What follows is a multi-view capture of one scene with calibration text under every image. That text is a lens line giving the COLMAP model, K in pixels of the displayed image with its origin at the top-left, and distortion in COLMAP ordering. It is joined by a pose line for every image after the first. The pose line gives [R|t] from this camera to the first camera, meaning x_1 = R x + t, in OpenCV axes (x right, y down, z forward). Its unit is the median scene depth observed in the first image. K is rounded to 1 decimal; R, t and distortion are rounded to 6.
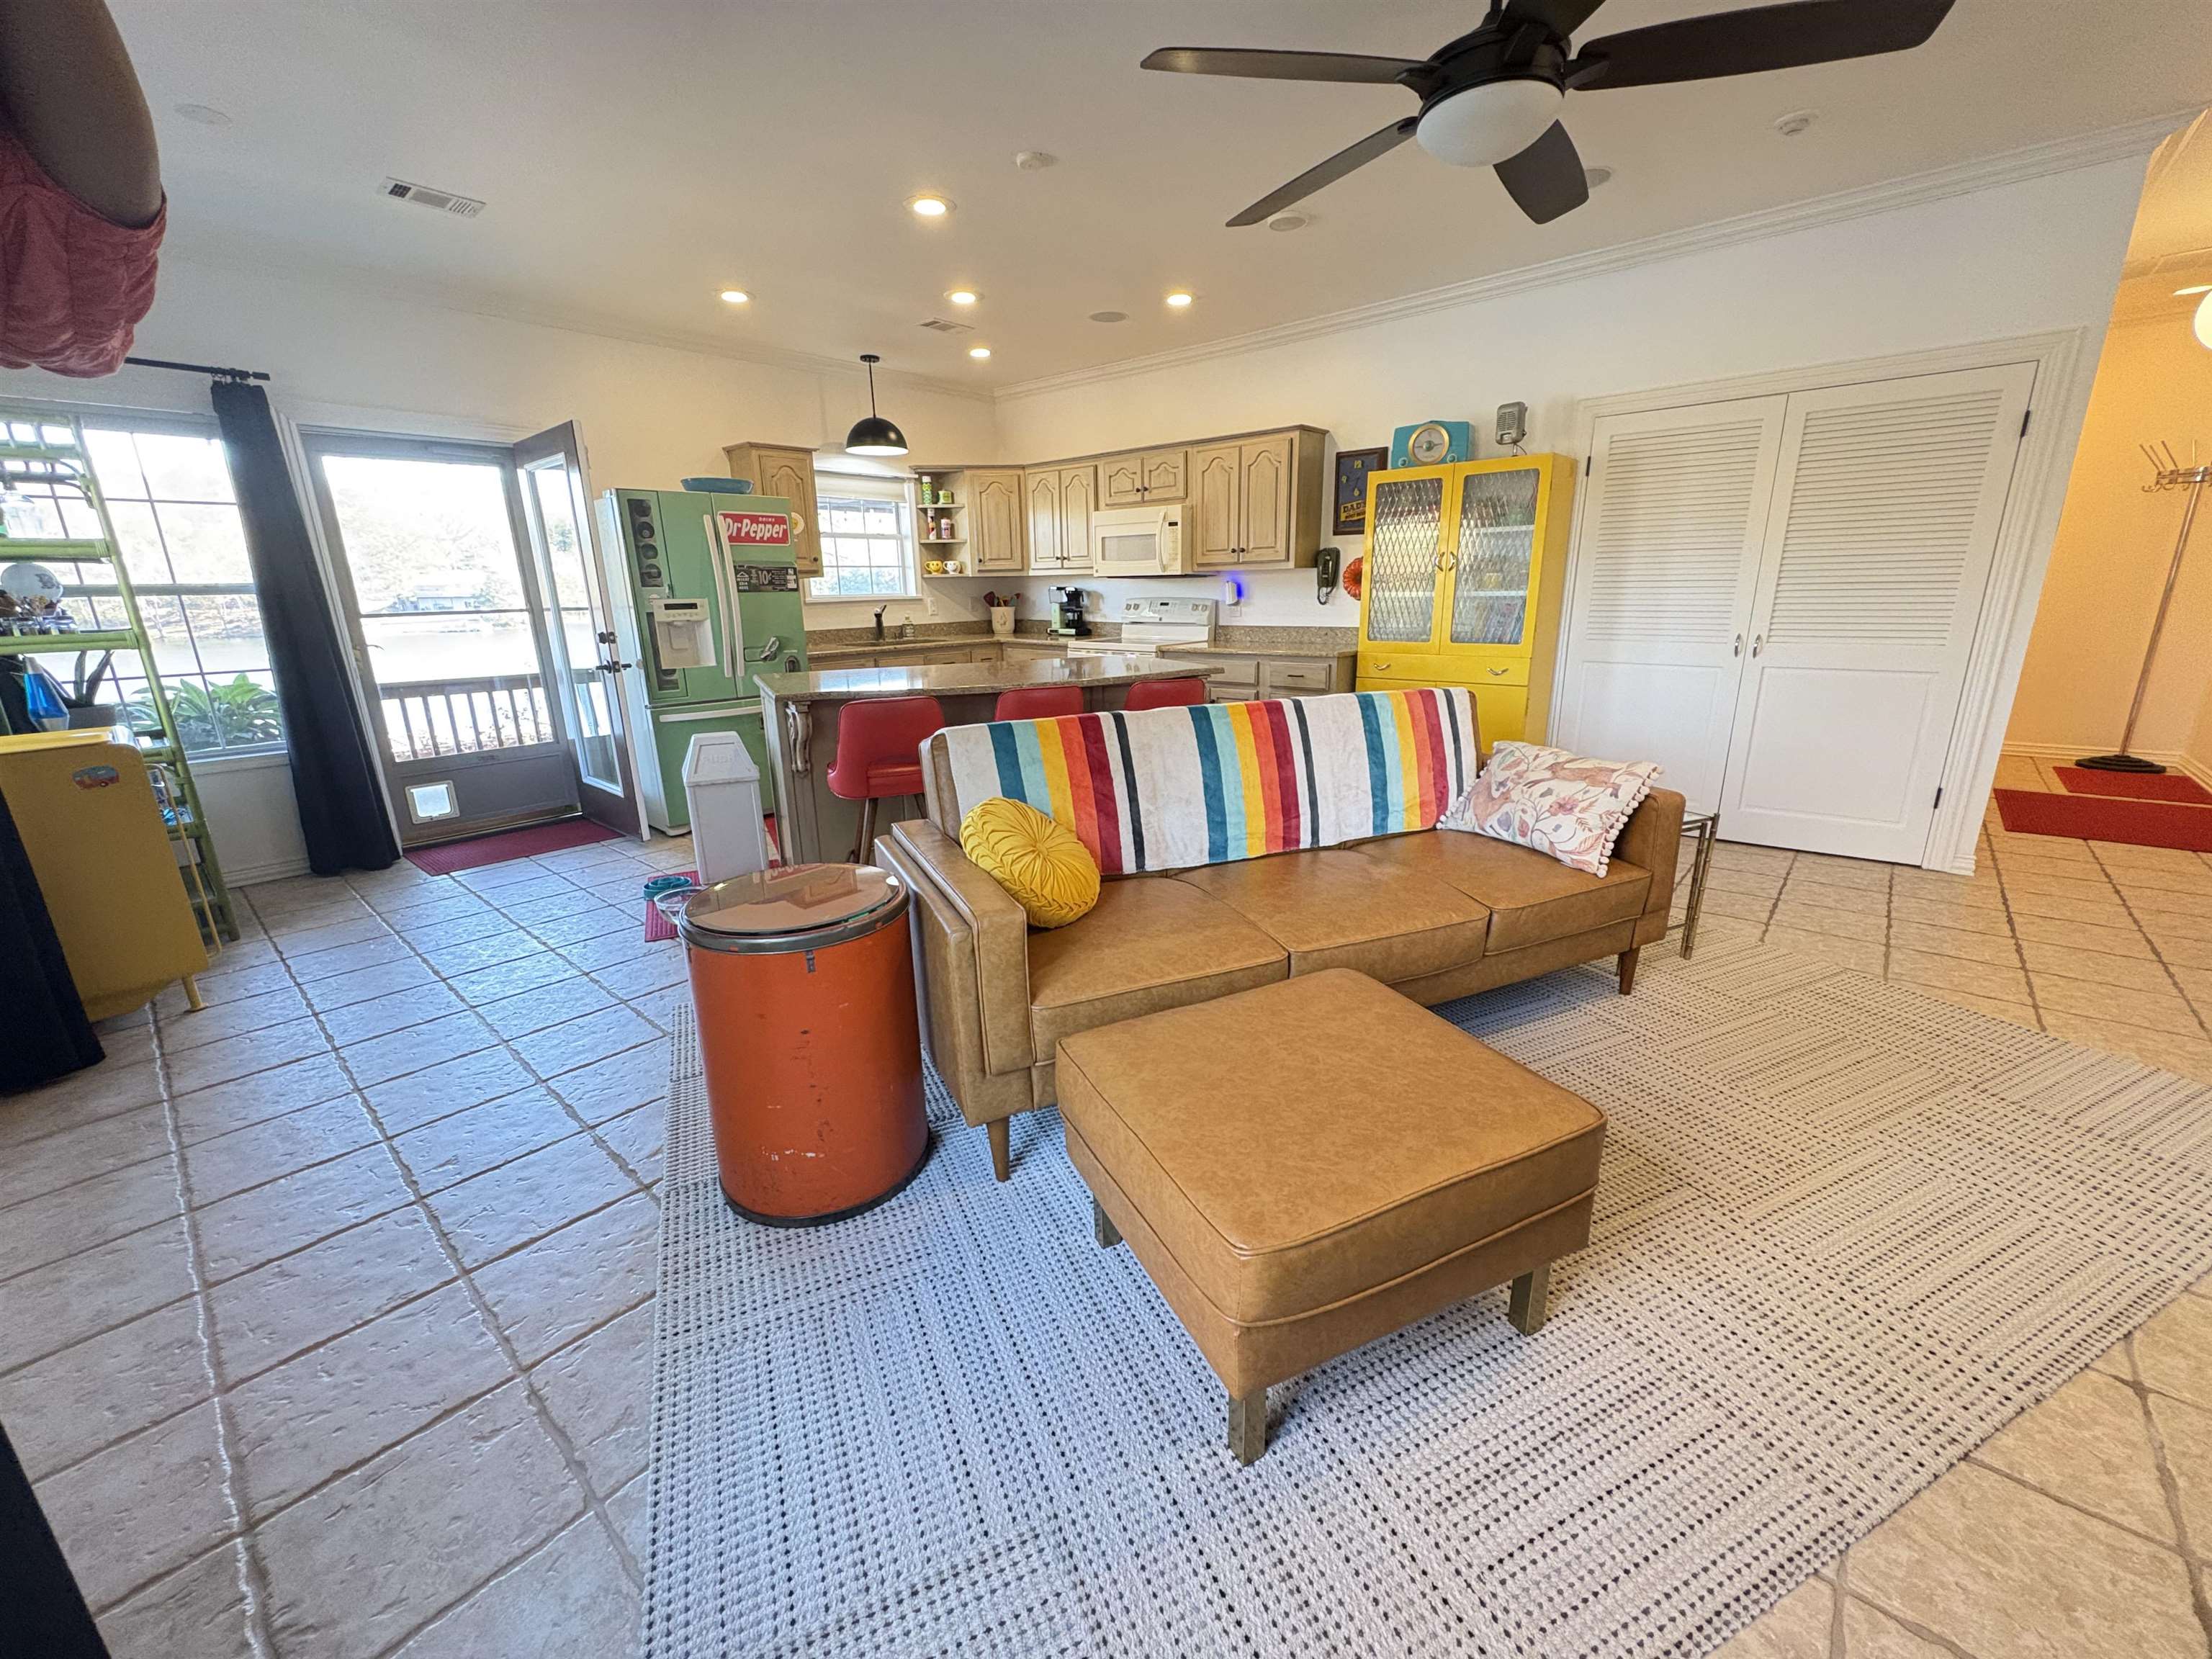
lens RADIAL K [[880.3, 0, 1111.1], [0, 880.3, 834.1], [0, 0, 1]] dist [-0.000650, 0.000411]
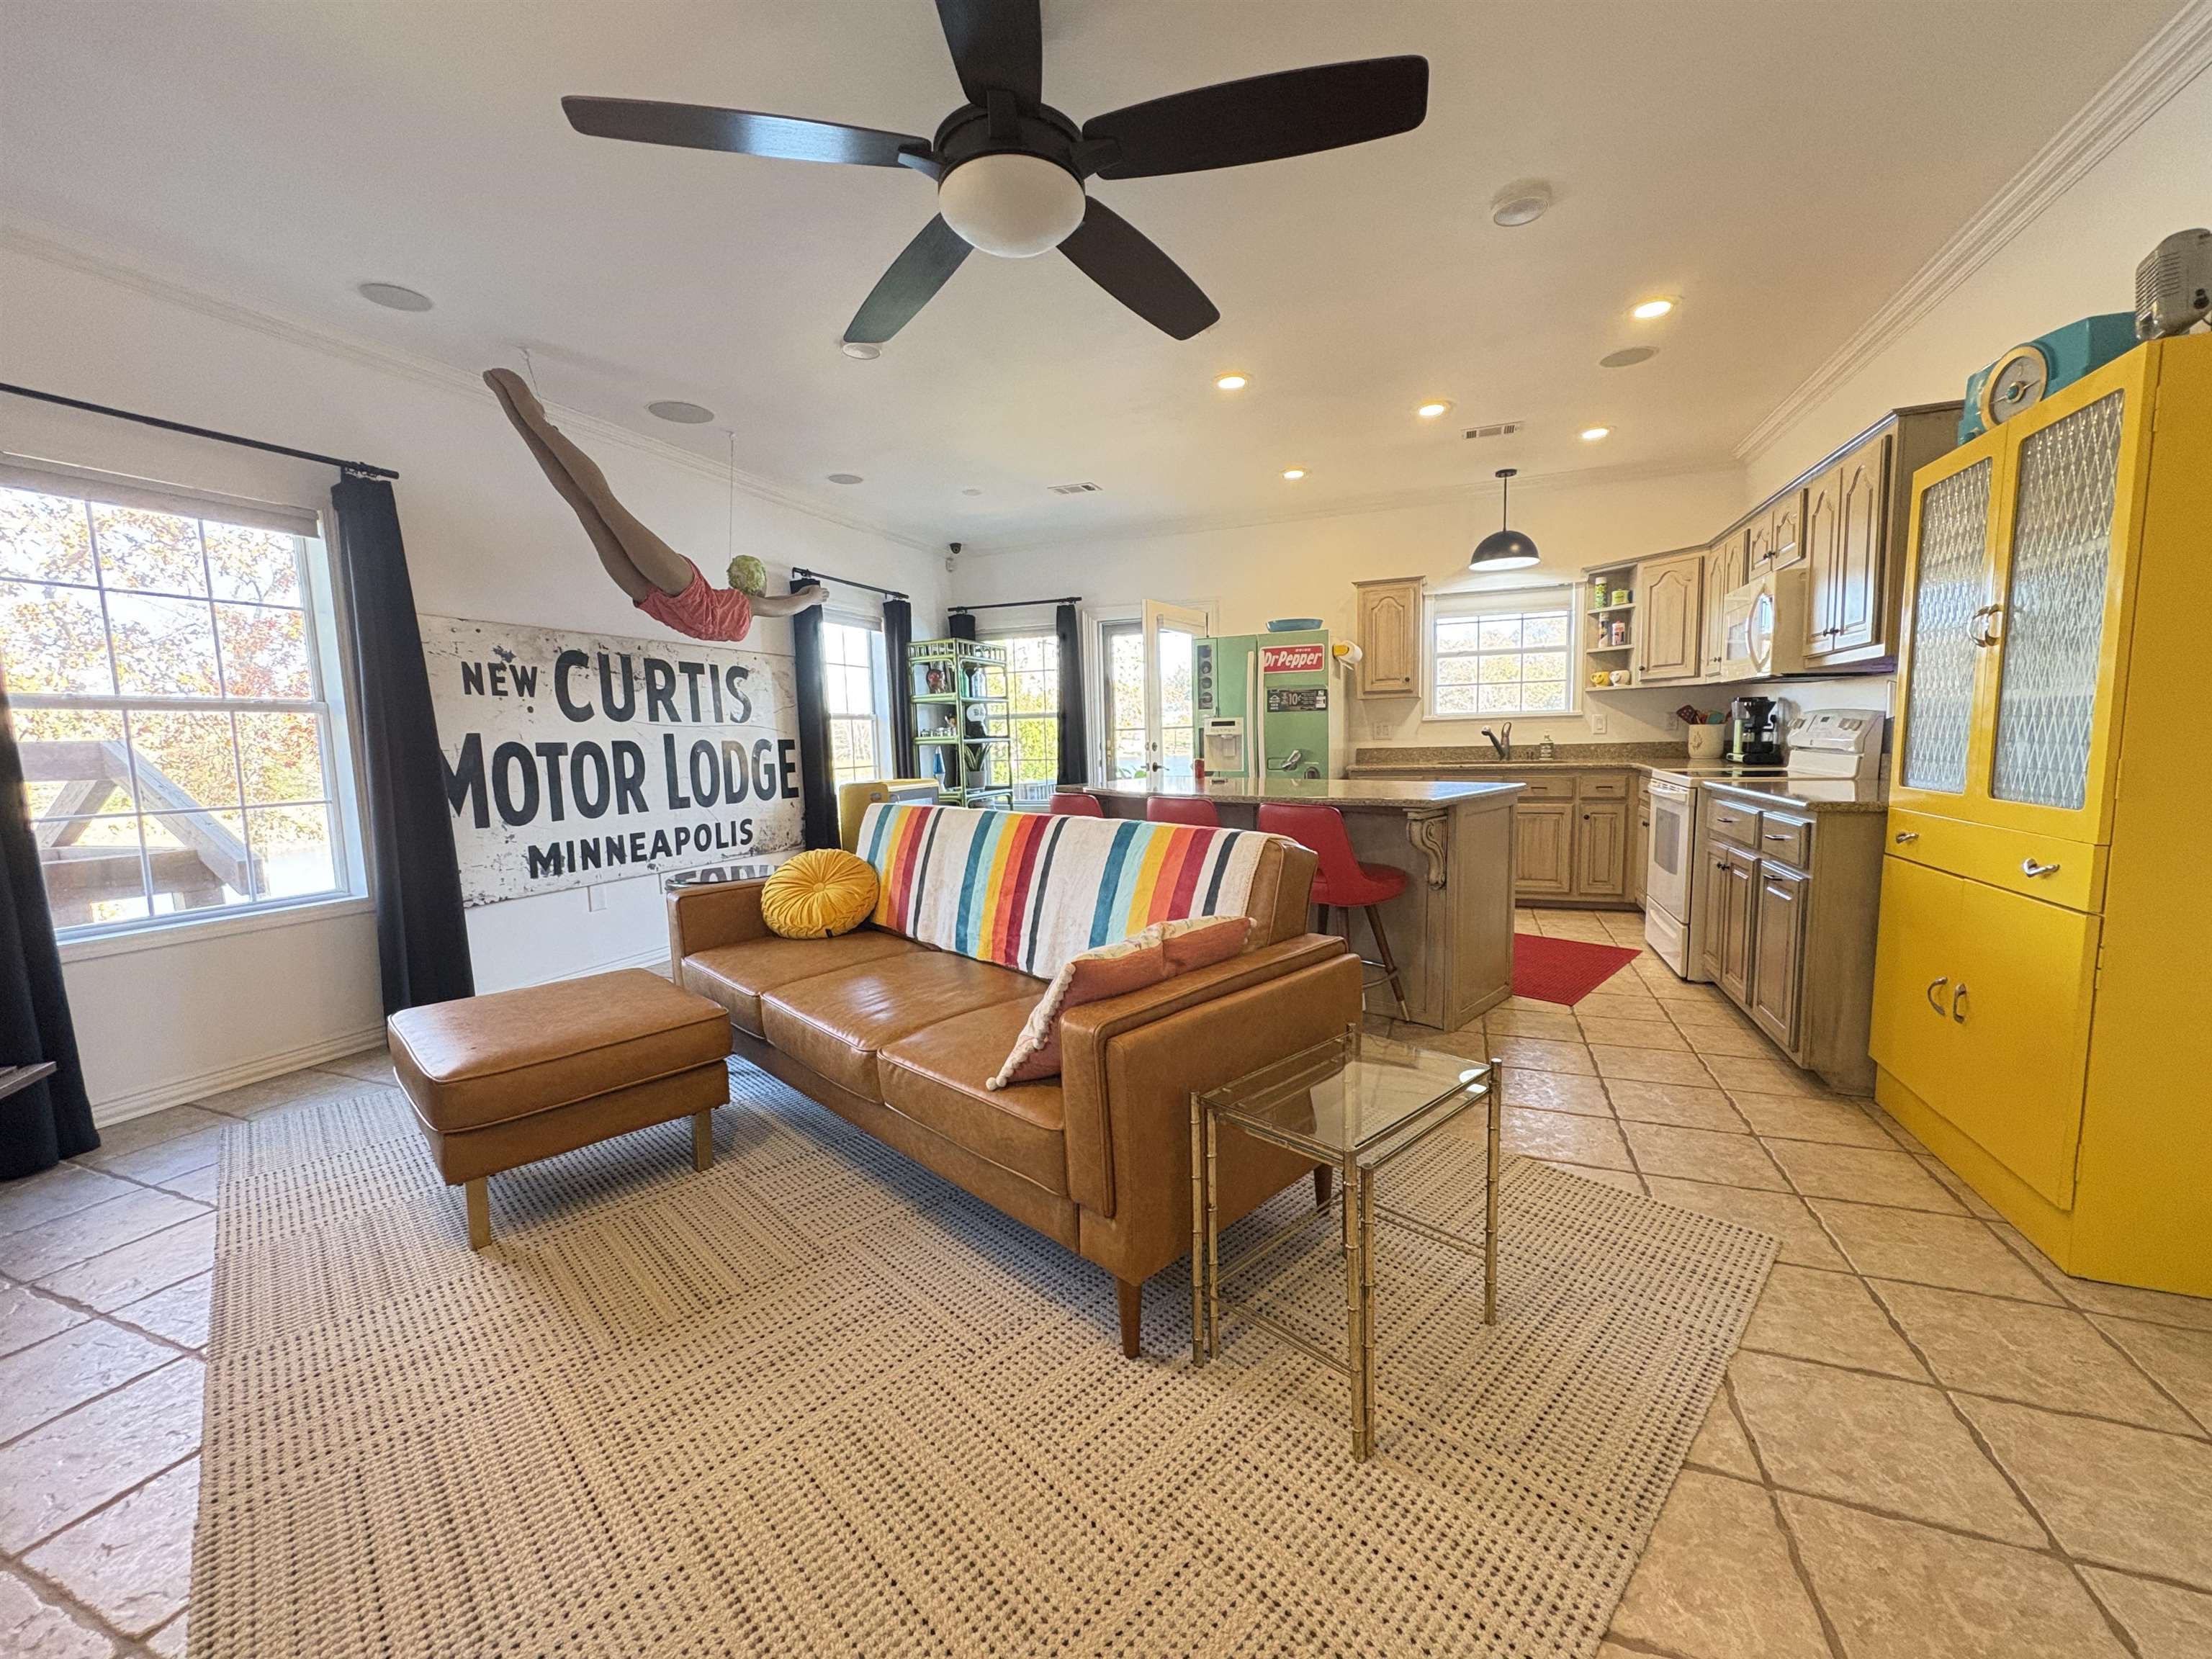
lens RADIAL K [[880.3, 0, 1105.2], [0, 880.3, 831.5], [0, 0, 1]] dist [-0.000650, 0.000411]
pose [[0.320048, 0.111173, -0.940856, 0.536227], [-0.237876, 0.970708, 0.033783, -0.087436], [0.917052, 0.212994, 0.337119, 0.356805]]
